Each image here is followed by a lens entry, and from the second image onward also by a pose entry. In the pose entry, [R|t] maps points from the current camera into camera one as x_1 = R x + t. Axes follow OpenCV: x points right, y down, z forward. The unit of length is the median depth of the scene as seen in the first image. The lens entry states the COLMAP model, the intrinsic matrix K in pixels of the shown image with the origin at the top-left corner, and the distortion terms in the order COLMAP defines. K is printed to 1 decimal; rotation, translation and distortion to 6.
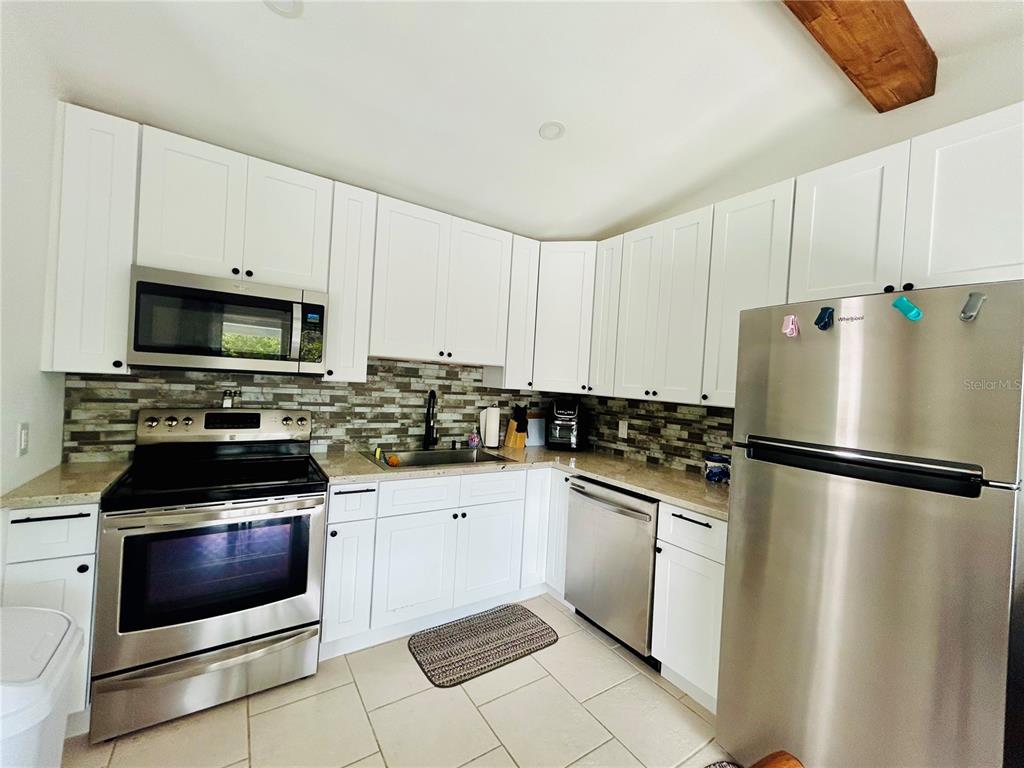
lens RADIAL K [[413.7, 0, 513.1], [0, 413.7, 381.9], [0, 0, 1]] dist [0.001503, 0.000818]
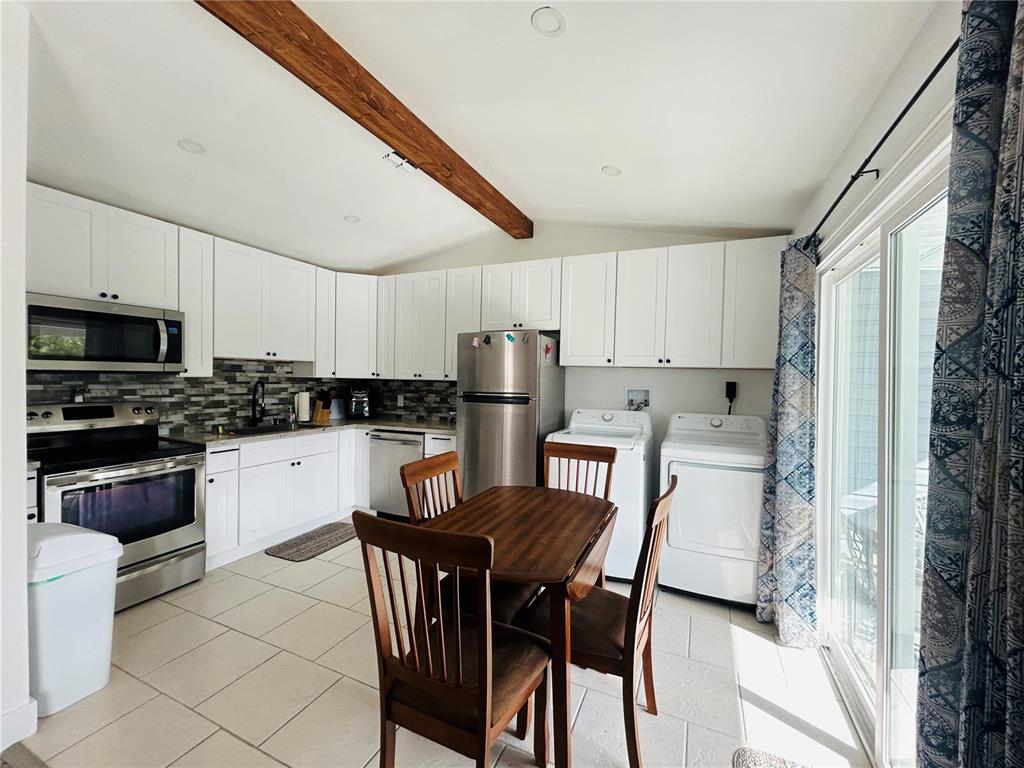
lens RADIAL K [[413.7, 0, 513.1], [0, 413.7, 381.9], [0, 0, 1]] dist [0.001503, 0.000818]
pose [[0.848218, -0.053195, 0.526969, -0.204503], [0.037995, 0.998492, 0.039636, 0.001374], [-0.528283, -0.013597, 0.848960, -0.575739]]
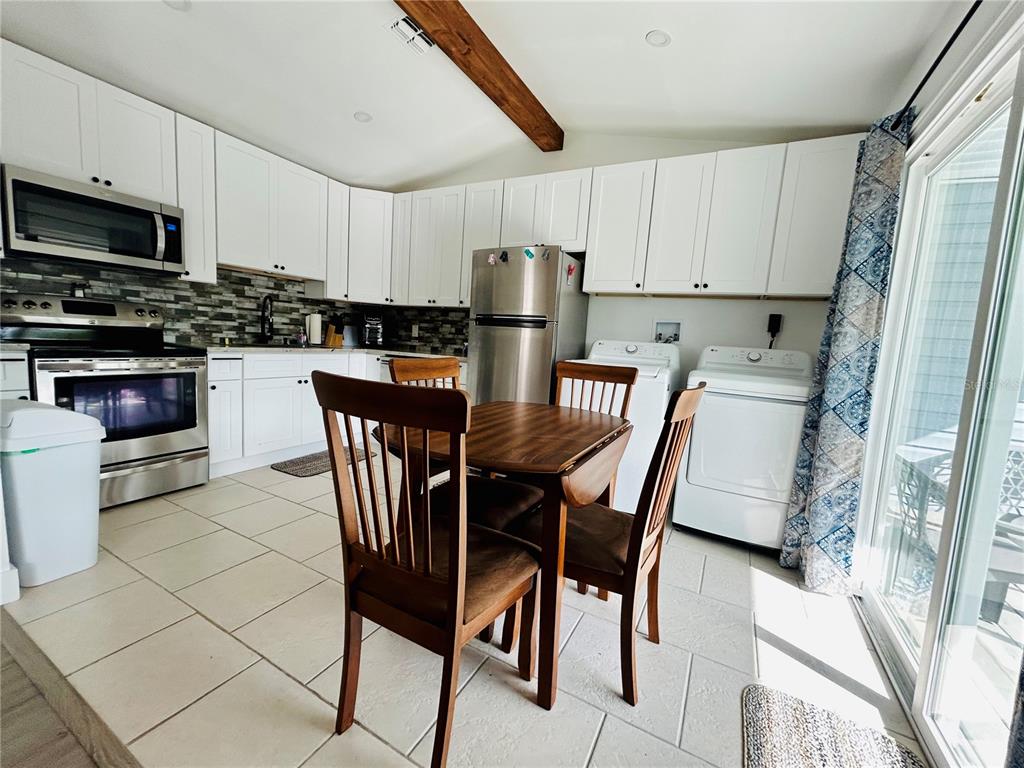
lens RADIAL K [[413.7, 0, 513.1], [0, 413.7, 381.9], [0, 0, 1]] dist [0.001503, 0.000818]
pose [[0.882936, -0.055265, 0.466229, -0.135873], [-0.007550, 0.991248, 0.131795, 0.110970], [-0.469433, -0.119886, 0.874791, -0.523731]]
